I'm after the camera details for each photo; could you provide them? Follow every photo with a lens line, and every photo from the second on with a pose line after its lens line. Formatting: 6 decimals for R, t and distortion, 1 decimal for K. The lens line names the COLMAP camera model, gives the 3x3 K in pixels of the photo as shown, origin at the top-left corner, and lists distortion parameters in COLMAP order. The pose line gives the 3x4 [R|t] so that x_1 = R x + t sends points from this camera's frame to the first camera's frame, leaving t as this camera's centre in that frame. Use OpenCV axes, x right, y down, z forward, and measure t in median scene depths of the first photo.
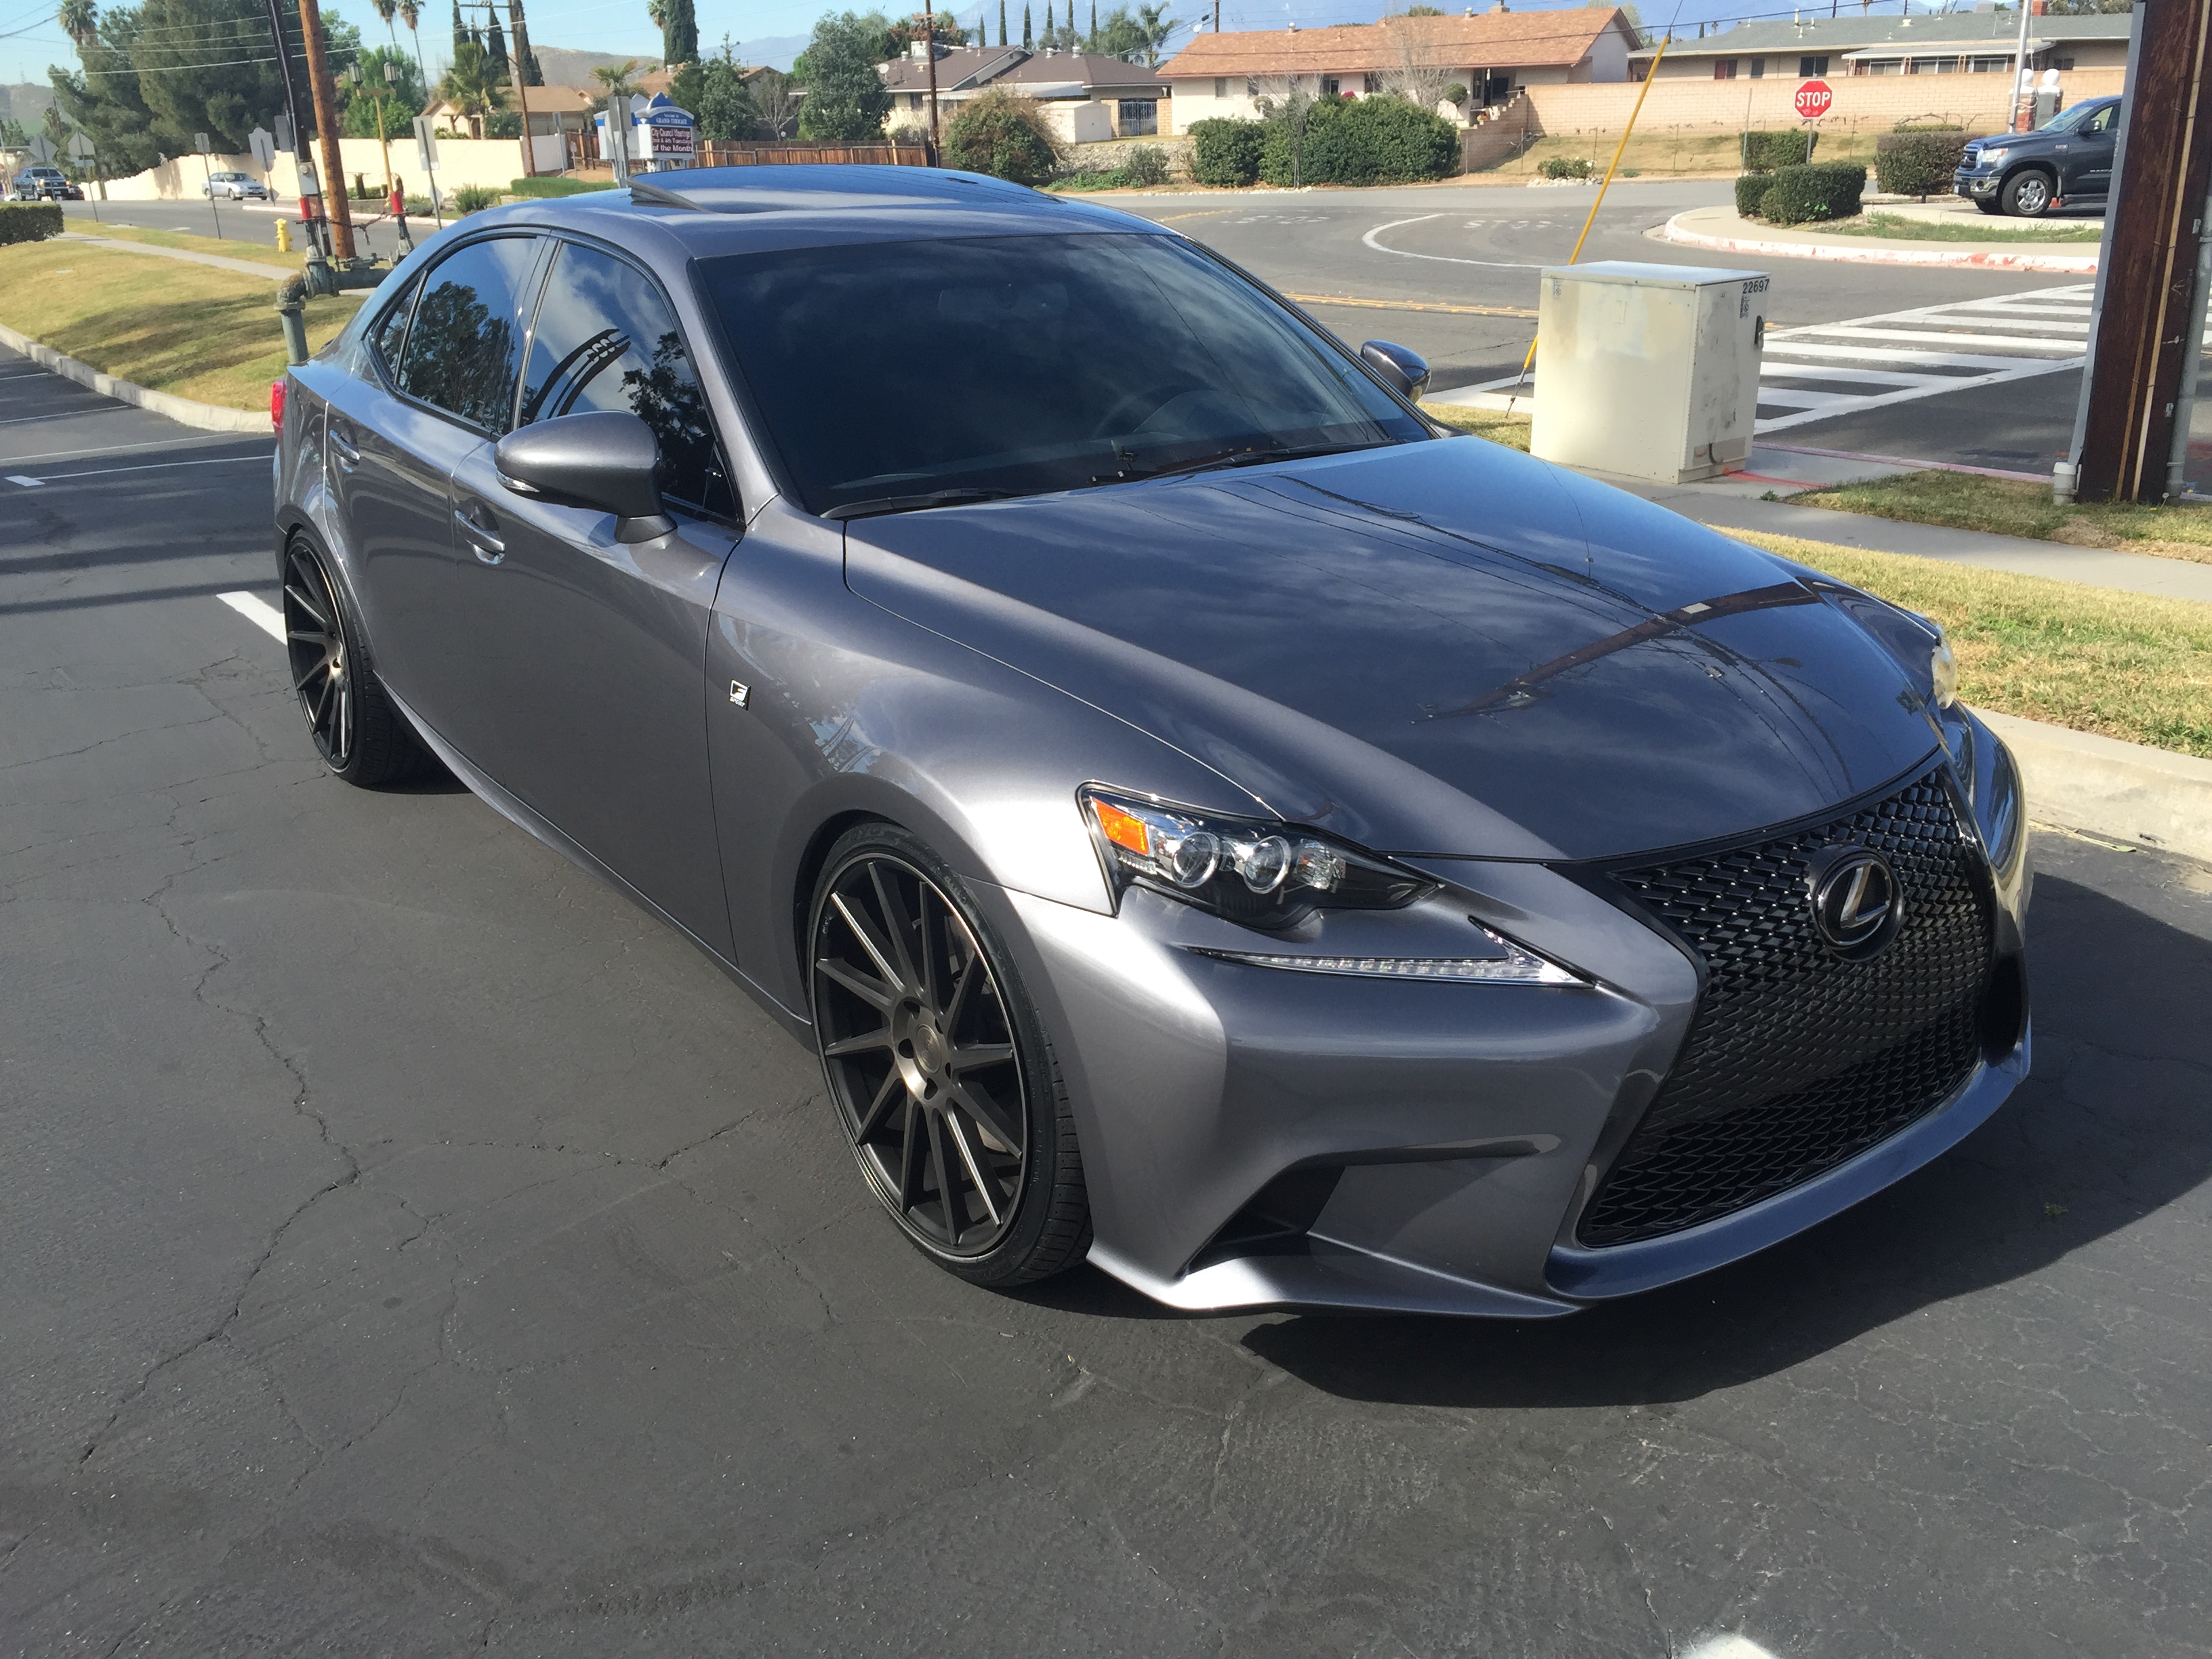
lens RADIAL K [[1555.4, 0, 1058.5], [0, 1555.4, 833.0], [0, 0, 1]] dist [0.050003, -0.046487]
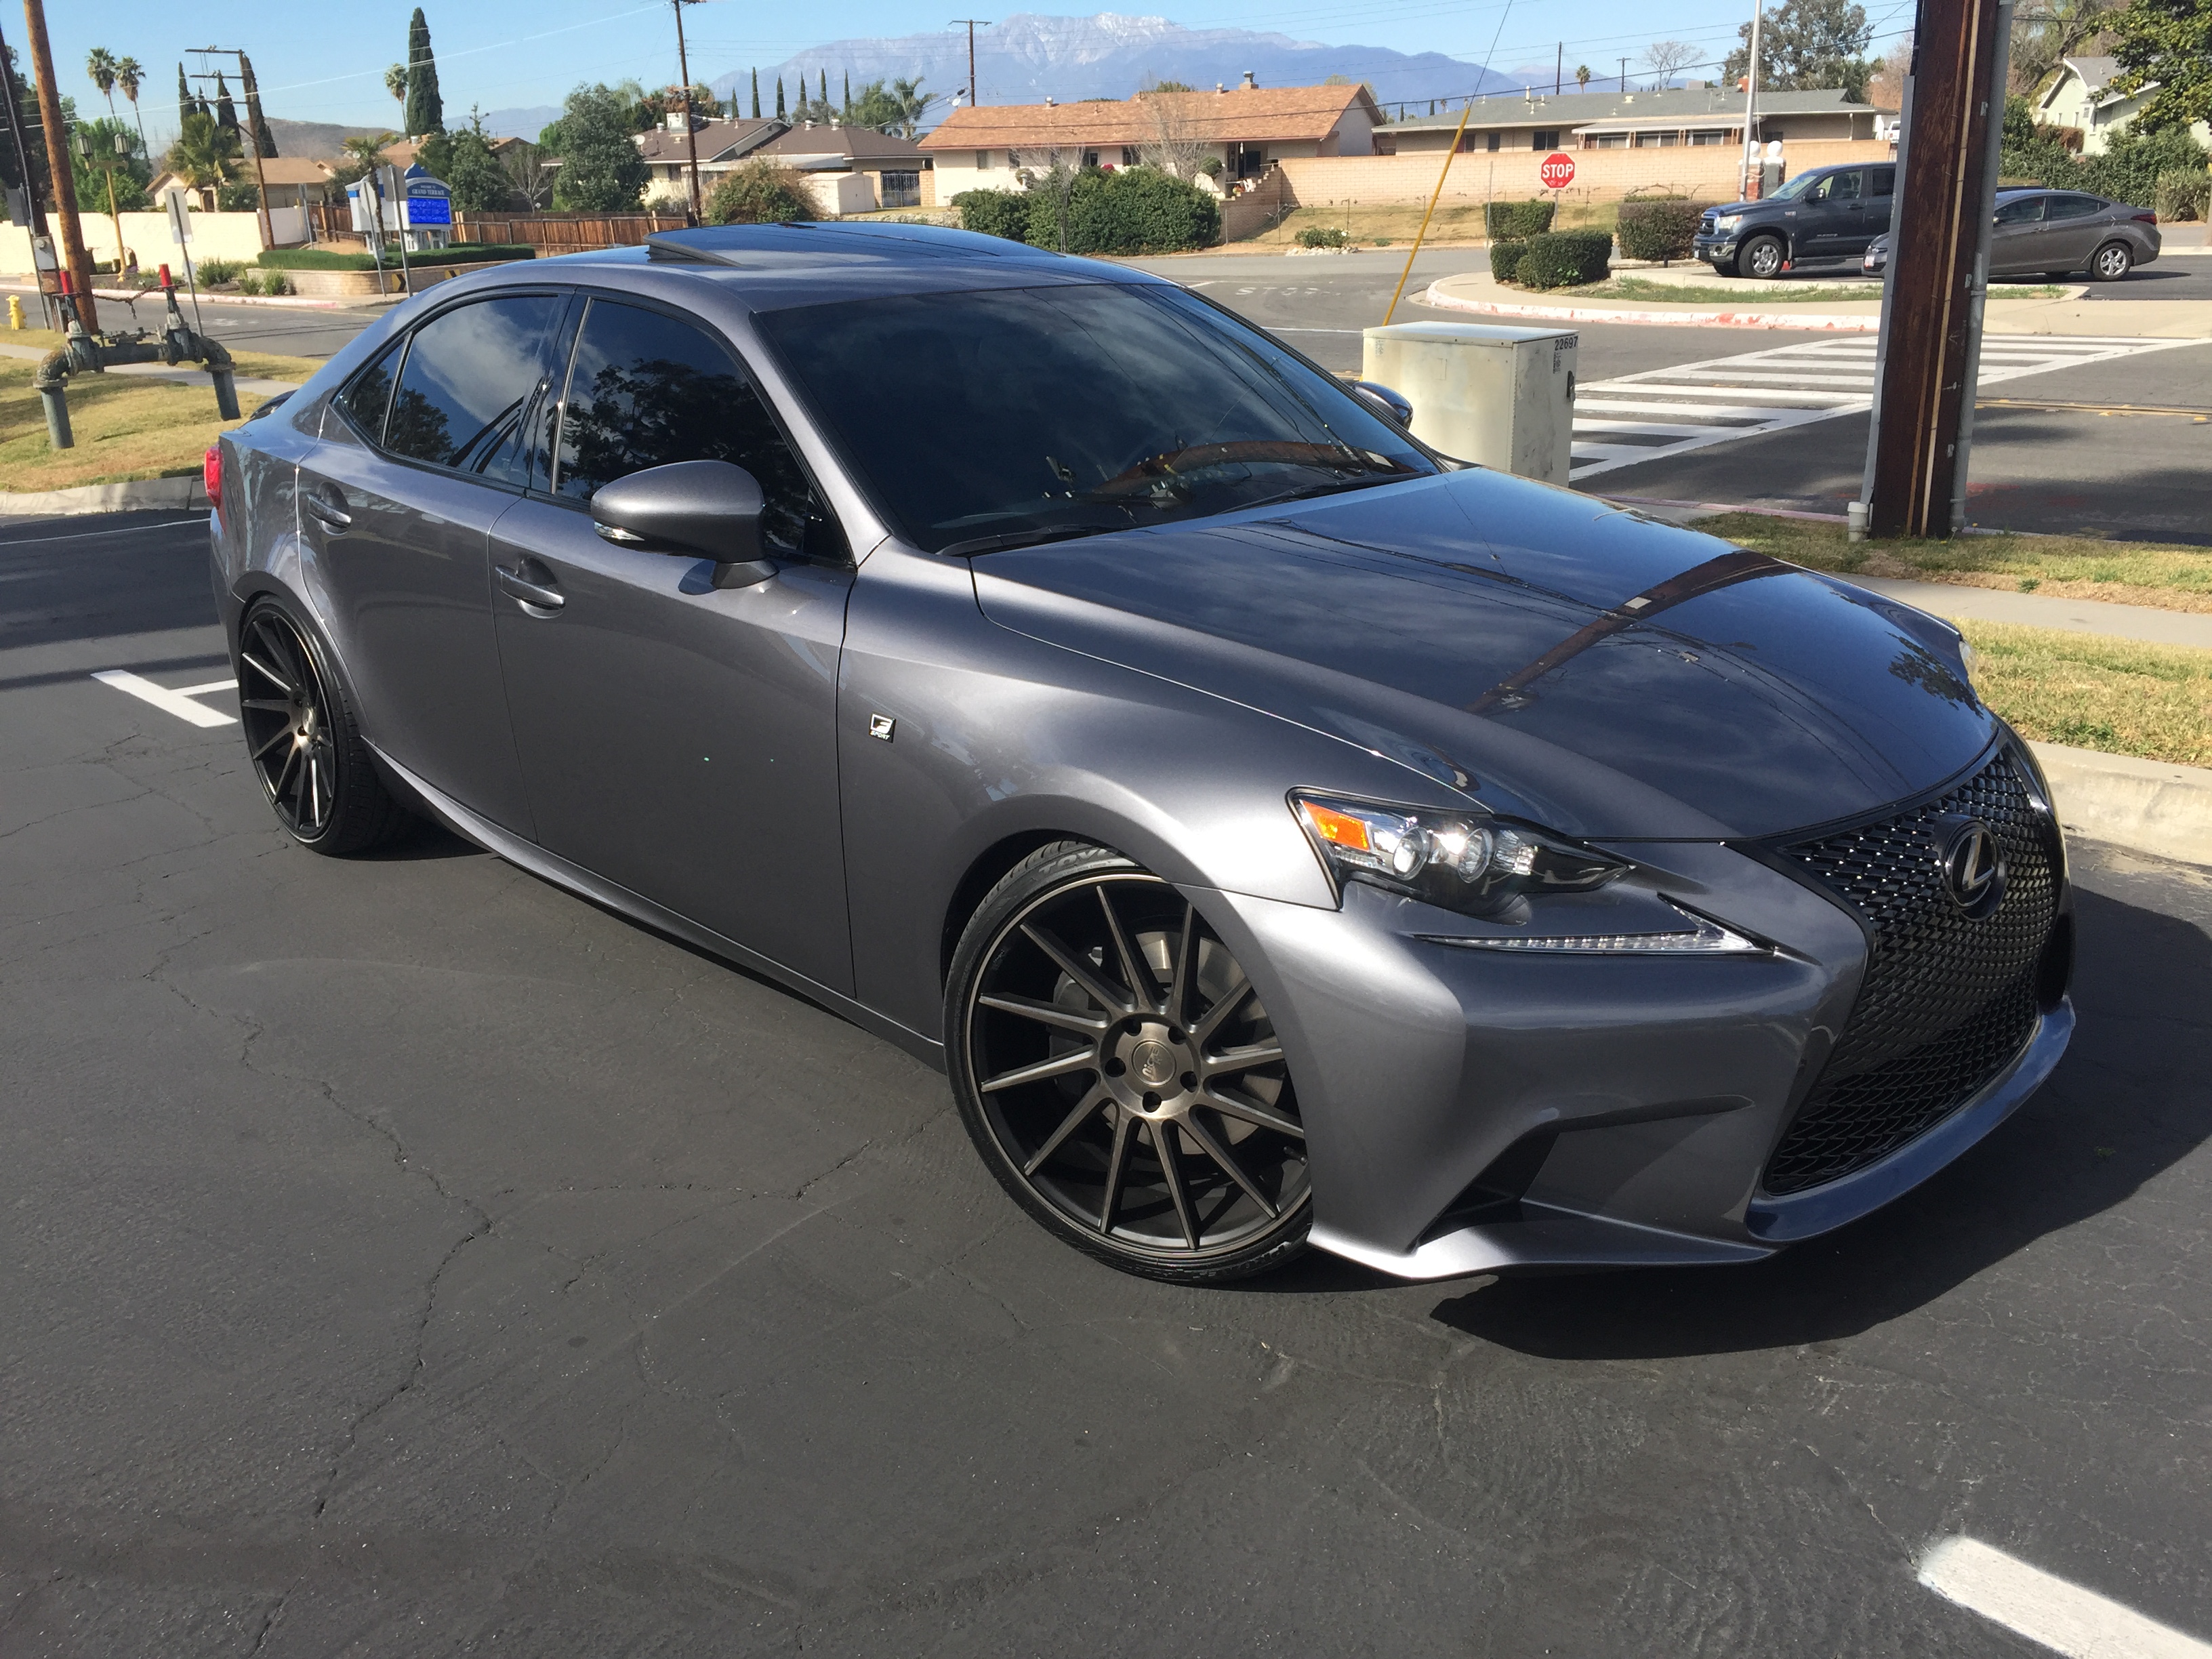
lens RADIAL K [[1555.4, 0, 1058.5], [0, 1555.4, 833.0], [0, 0, 1]] dist [0.050003, -0.046487]
pose [[0.994541, -0.042099, 0.095480, -0.231317], [0.045587, 0.998359, -0.034646, 0.028006], [-0.093864, 0.038810, 0.994828, -0.037144]]
